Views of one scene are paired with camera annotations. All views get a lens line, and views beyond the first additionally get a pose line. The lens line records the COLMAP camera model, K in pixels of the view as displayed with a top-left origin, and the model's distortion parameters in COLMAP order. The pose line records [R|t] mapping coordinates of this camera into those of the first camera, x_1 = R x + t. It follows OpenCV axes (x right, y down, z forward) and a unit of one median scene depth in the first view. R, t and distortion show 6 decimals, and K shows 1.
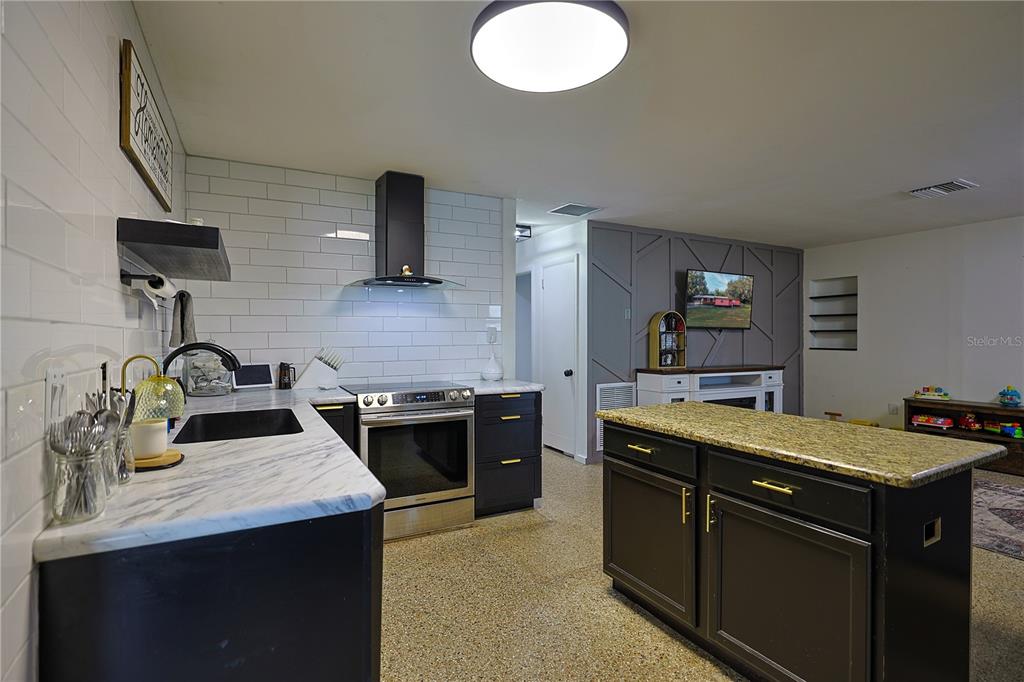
lens RADIAL K [[498.3, 0, 511.4], [0, 498.3, 340.5], [0, 0, 1]] dist [0.001905, 0.000176]
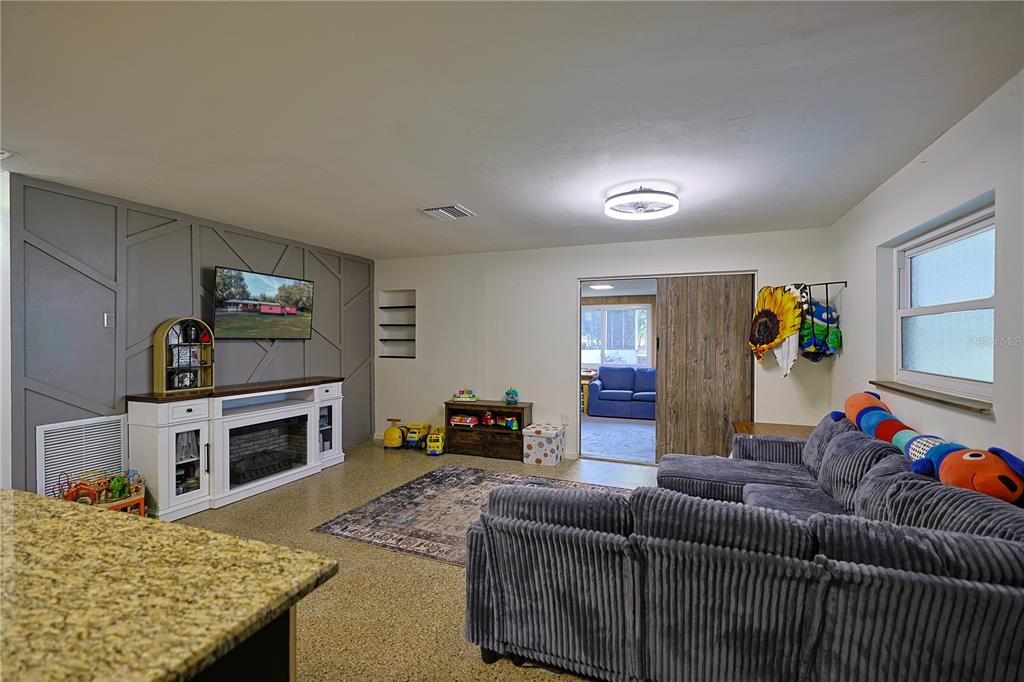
lens RADIAL K [[453.0, 0, 514.4], [0, 453.0, 341.0], [0, 0, 1]] dist [0.000202, -0.000533]
pose [[0.762155, -0.004613, 0.647378, 0.263555], [0.003219, 0.999989, 0.003336, -0.024412], [-0.647386, -0.000458, 0.762162, 0.133826]]
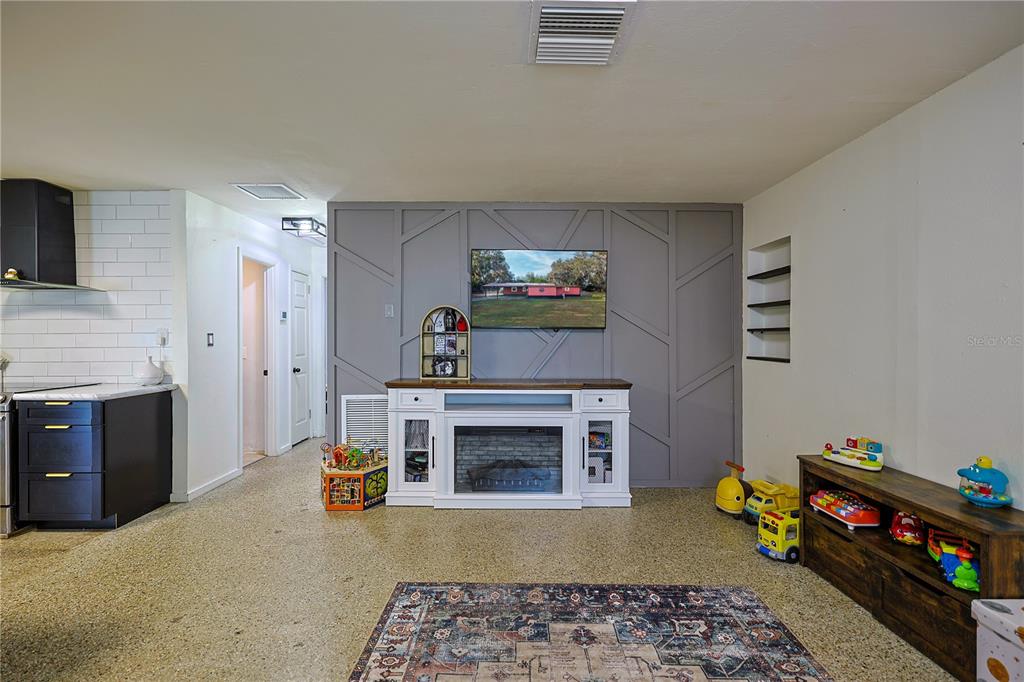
lens RADIAL K [[453.0, 0, 515.6], [0, 453.0, 342.5], [0, 0, 1]] dist [0.000202, -0.000533]
pose [[0.885171, 0.006064, -0.465227, 0.782290], [-0.004477, 0.999980, 0.004516, -0.005804], [0.465245, -0.001915, 0.885180, 0.453812]]
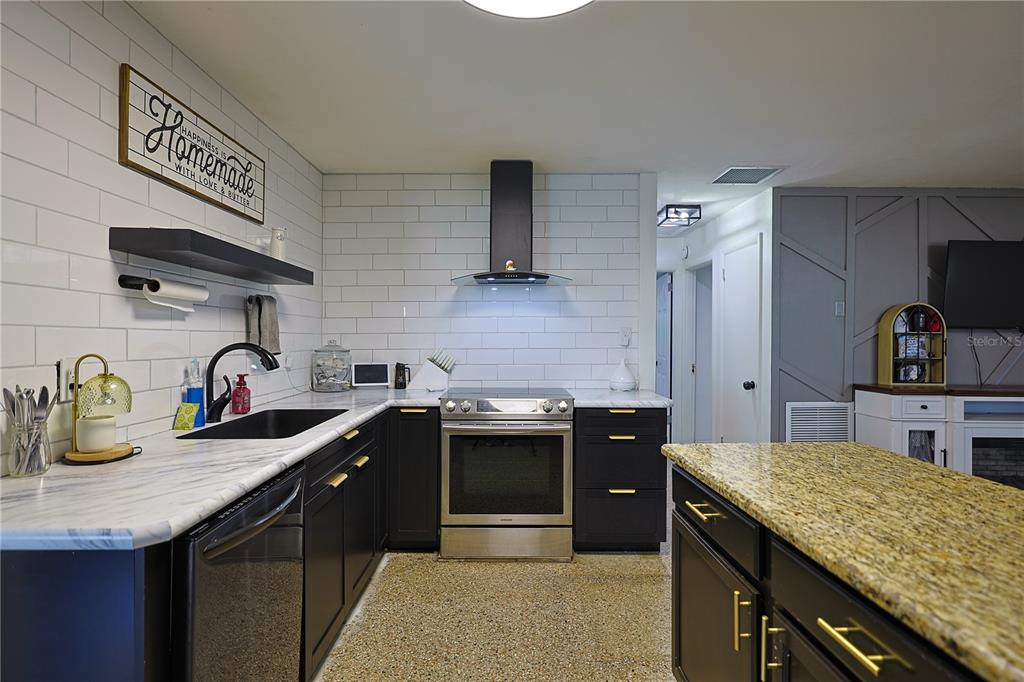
lens RADIAL K [[498.3, 0, 510.9], [0, 498.3, 339.6], [0, 0, 1]] dist [0.001905, 0.000176]
pose [[0.887041, 0.006024, -0.461651, 0.148032], [-0.008355, 0.999961, -0.003006, -0.001606], [0.461615, 0.006524, 0.887056, 0.130809]]
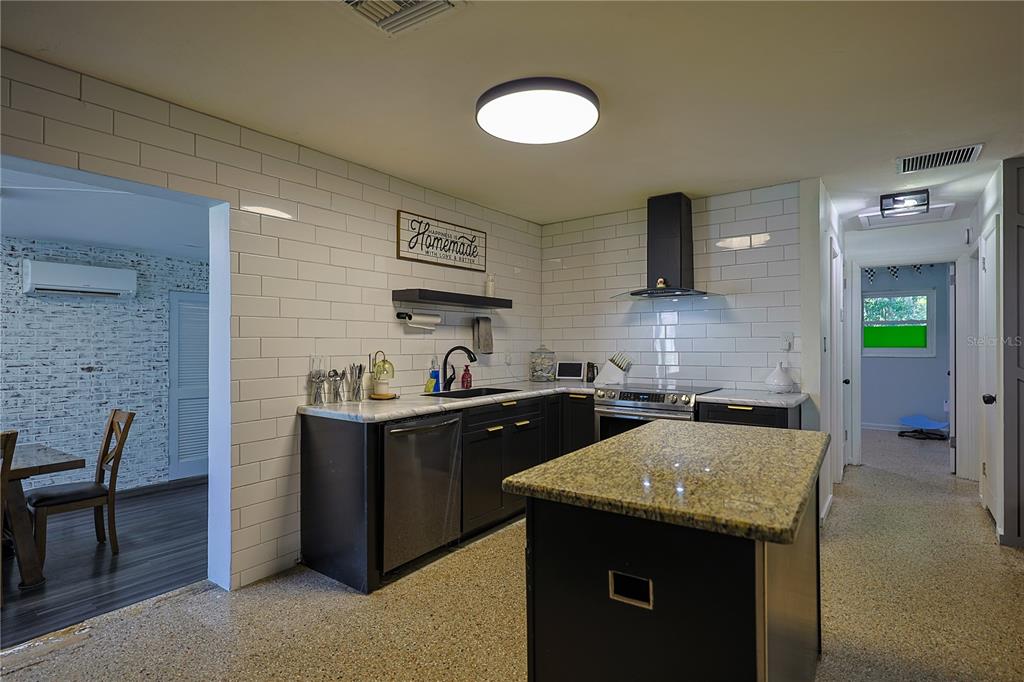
lens RADIAL K [[498.3, 0, 503.6], [0, 498.3, 343.7], [0, 0, 1]] dist [0.001905, 0.000176]
pose [[0.422252, 0.004233, -0.906469, 0.444668], [-0.007796, 0.999969, 0.001039, -0.003051], [0.906445, 0.006628, 0.422271, 0.149789]]
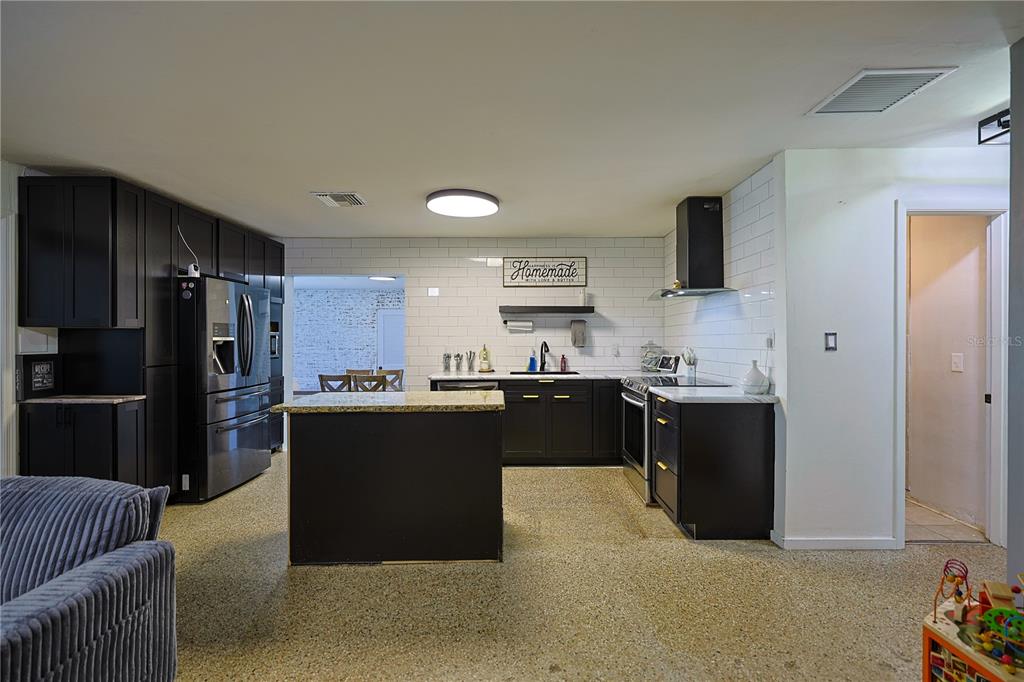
lens RADIAL K [[453.0, 0, 509.3], [0, 453.0, 338.6], [0, 0, 1]] dist [0.000202, -0.000533]
pose [[-0.480441, 0.001979, -0.877025, 0.646786], [-0.006294, 0.999964, 0.005705, -0.009130], [0.877004, 0.008261, -0.480412, 0.807535]]
